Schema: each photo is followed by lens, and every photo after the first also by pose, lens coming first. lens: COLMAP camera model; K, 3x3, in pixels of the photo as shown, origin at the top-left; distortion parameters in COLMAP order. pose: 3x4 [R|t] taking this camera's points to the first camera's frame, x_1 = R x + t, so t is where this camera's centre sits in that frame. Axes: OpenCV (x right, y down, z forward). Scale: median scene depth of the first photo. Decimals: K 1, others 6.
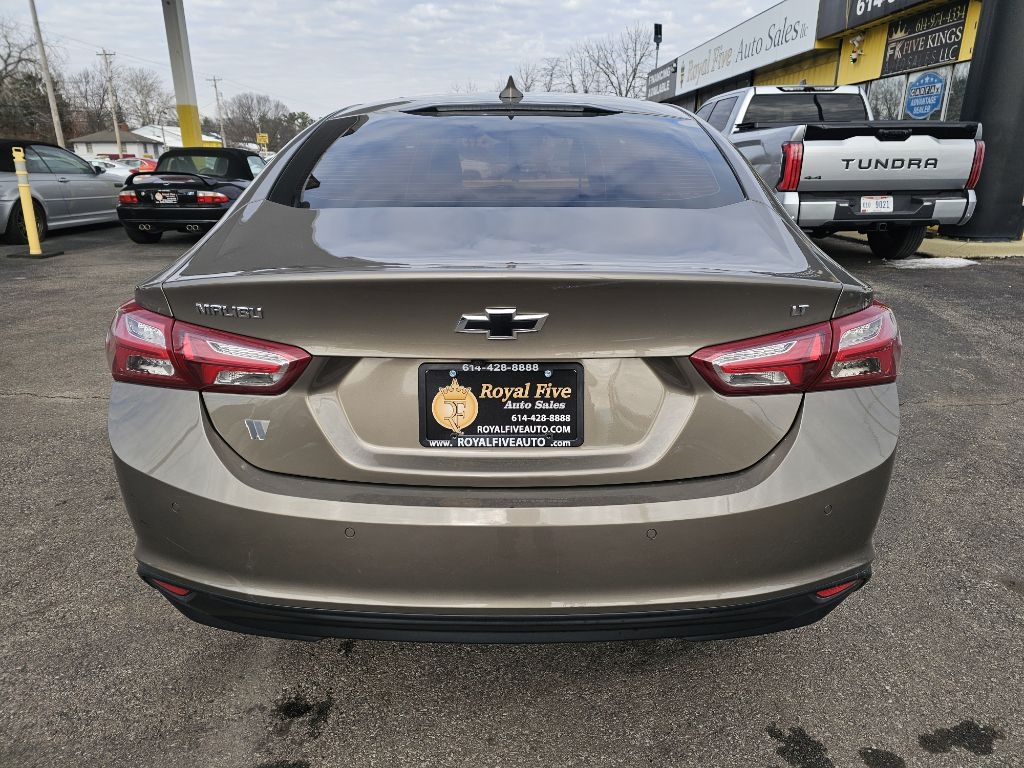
lens RADIAL K [[703.8, 0, 528.4], [0, 703.8, 387.7], [0, 0, 1]] dist [0.060891, -0.041528]
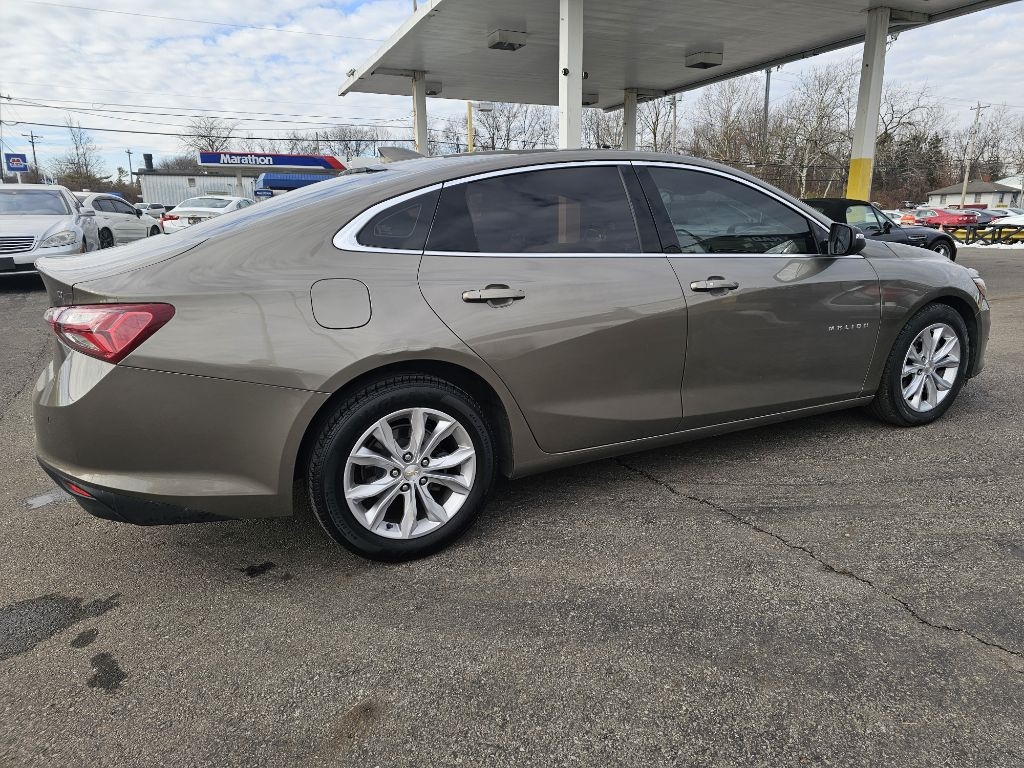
lens RADIAL K [[703.8, 0, 516.3], [0, 703.8, 378.3], [0, 0, 1]] dist [0.060891, -0.041528]
pose [[0.439732, 0.200557, -0.875450, 0.368932], [-0.268316, 0.959569, 0.085055, -0.054221], [0.857113, 0.197496, 0.475765, 0.181856]]
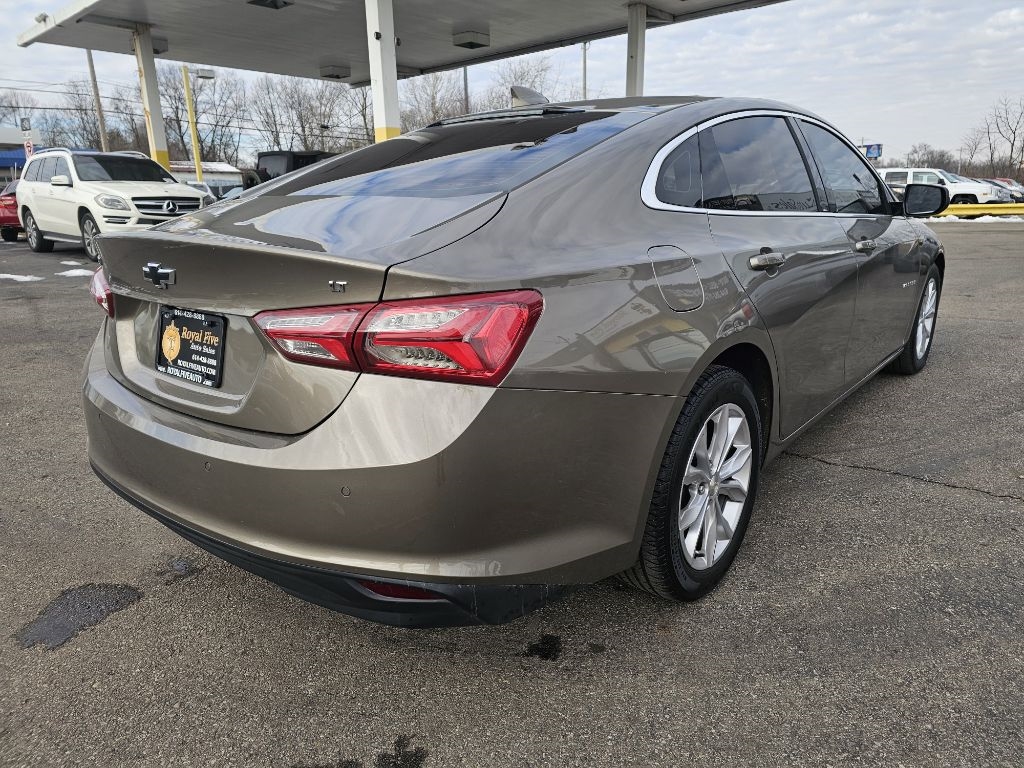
lens RADIAL K [[703.8, 0, 520.6], [0, 703.8, 384.1], [0, 0, 1]] dist [0.060891, -0.041528]
pose [[0.767972, 0.151416, -0.622328, 0.194186], [-0.180972, 0.983359, 0.015932, -0.005465], [0.614384, 0.100389, 0.782595, 0.061941]]
